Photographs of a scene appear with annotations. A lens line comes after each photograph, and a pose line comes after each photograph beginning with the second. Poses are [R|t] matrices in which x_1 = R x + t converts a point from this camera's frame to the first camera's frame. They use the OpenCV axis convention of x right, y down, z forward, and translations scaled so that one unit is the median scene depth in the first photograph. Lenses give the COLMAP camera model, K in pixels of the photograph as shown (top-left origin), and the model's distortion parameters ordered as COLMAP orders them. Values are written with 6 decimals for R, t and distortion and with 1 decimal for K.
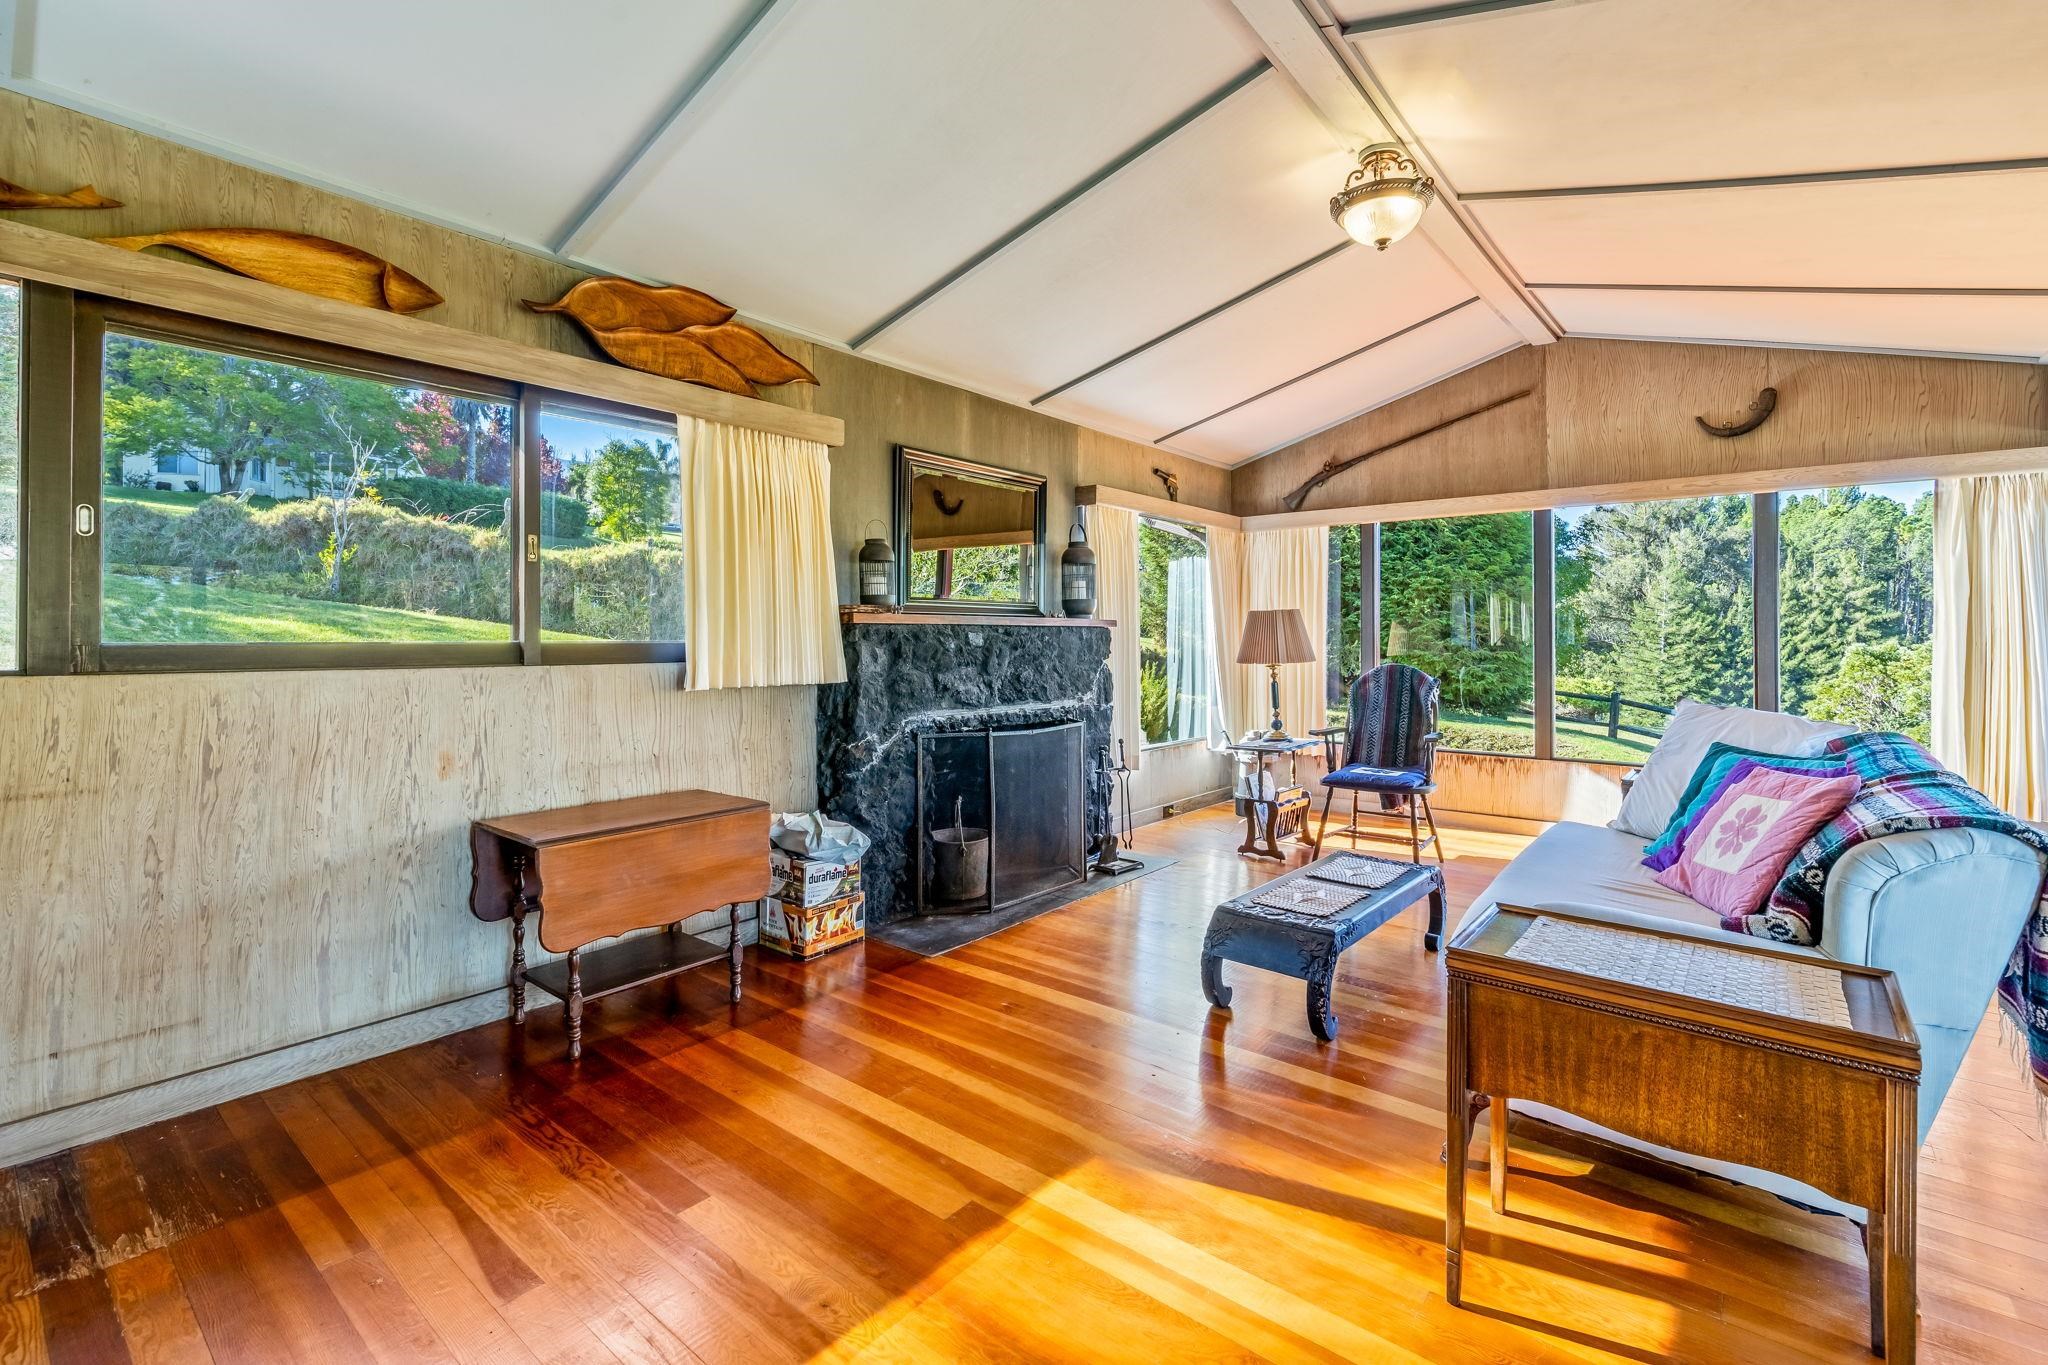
lens RADIAL K [[886.1, 0, 1040.5], [0, 886.1, 675.7], [0, 0, 1]] dist [-0.000198, -0.000272]
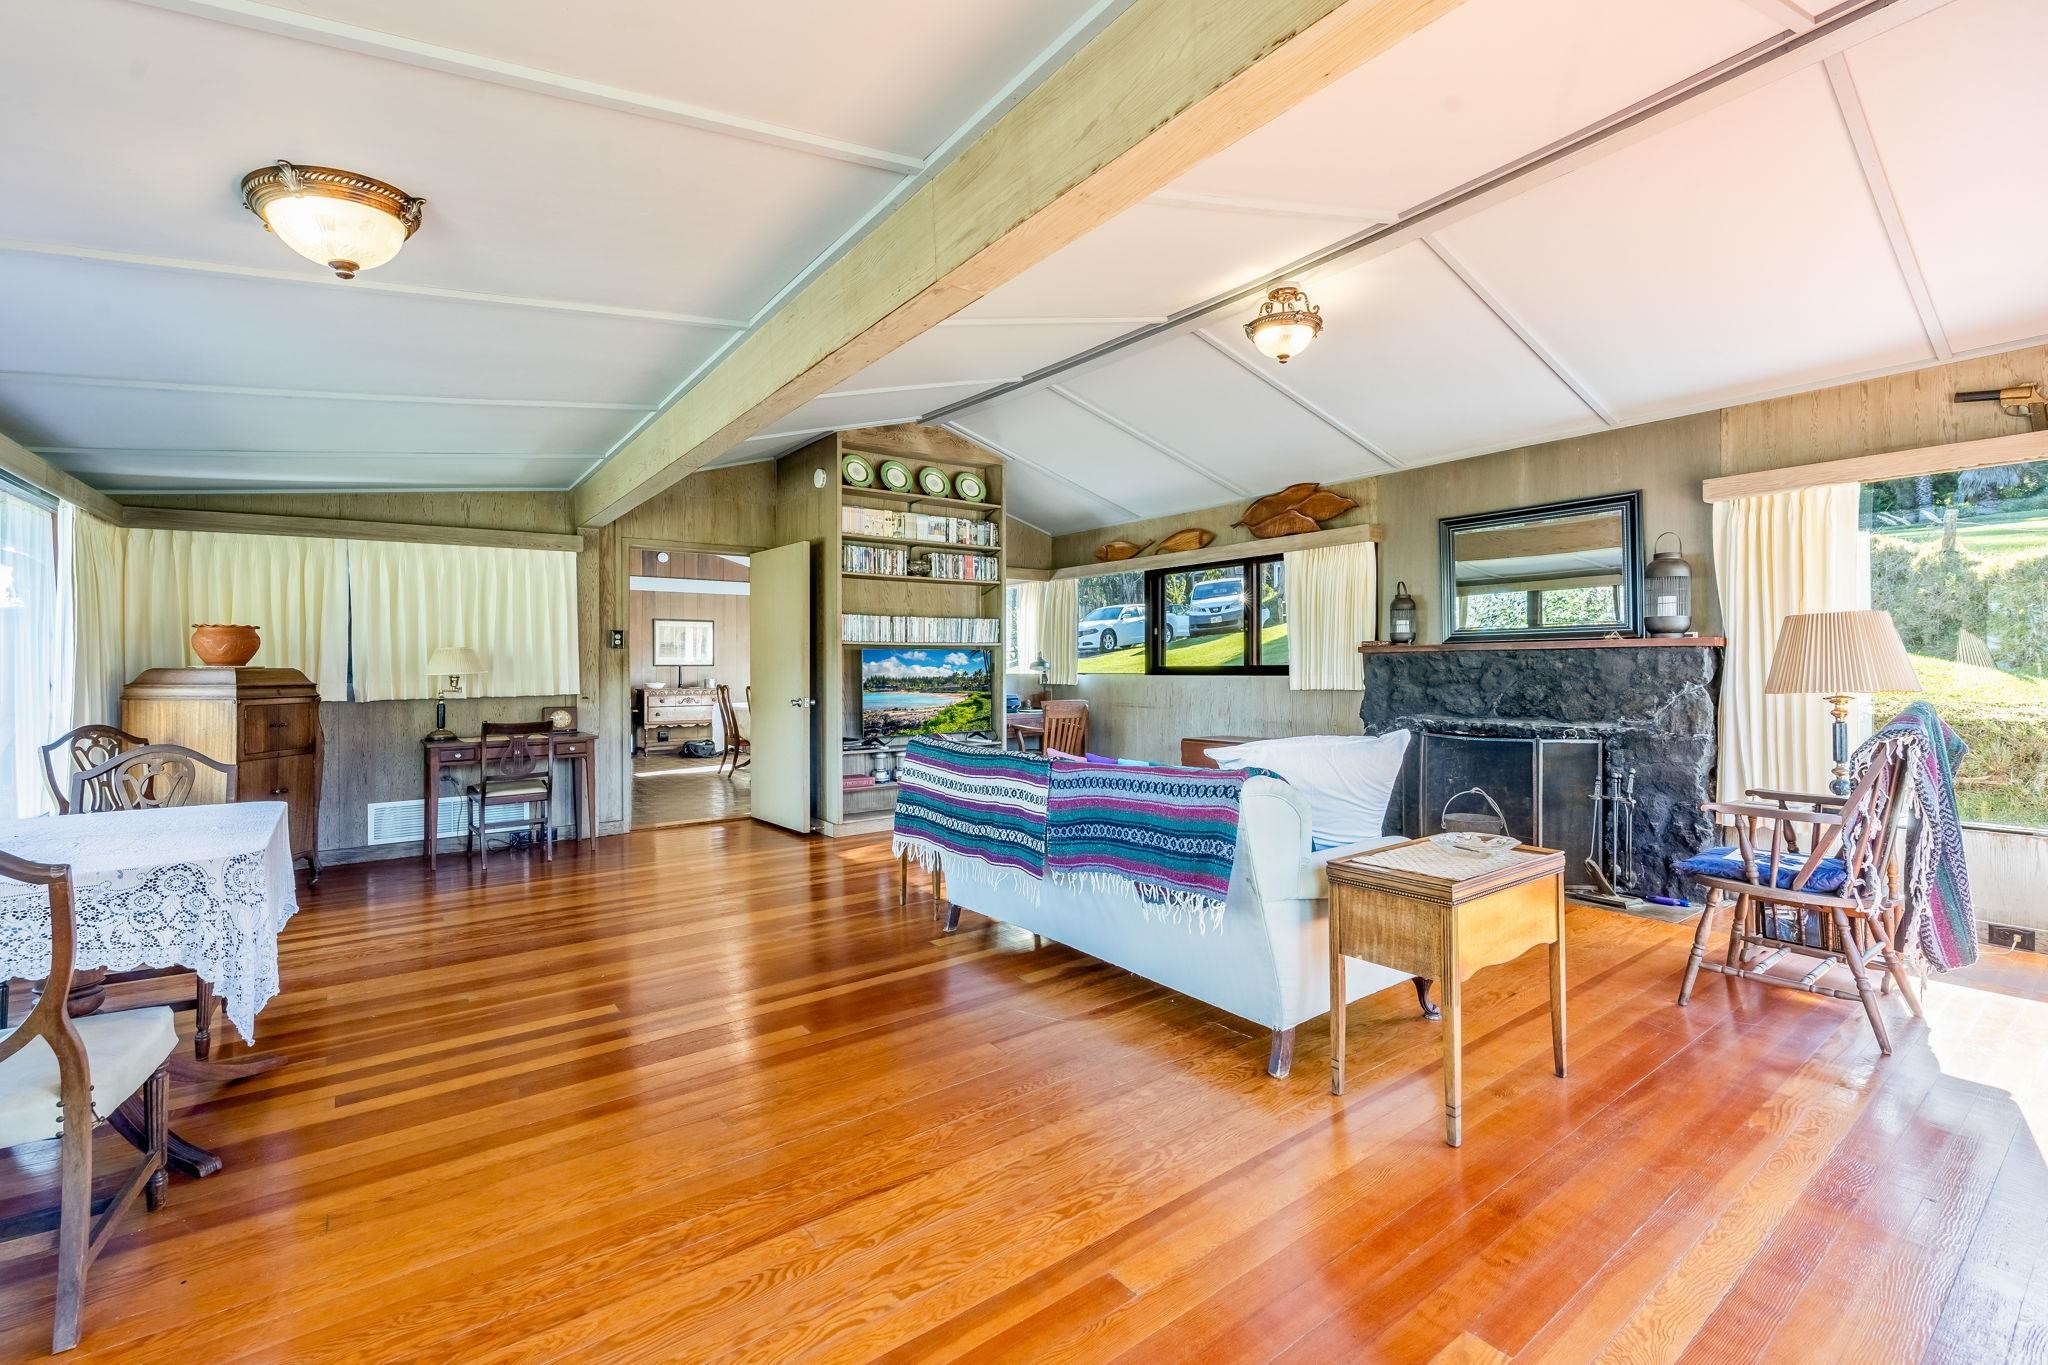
lens RADIAL K [[886.1, 0, 1040.5], [0, 886.1, 675.7], [0, 0, 1]] dist [-0.000198, -0.000272]
pose [[-0.234806, 0.020174, -0.971833, 1.293814], [-0.024262, 0.999351, 0.026608, -0.041287], [0.971739, 0.029827, -0.234164, 0.714433]]
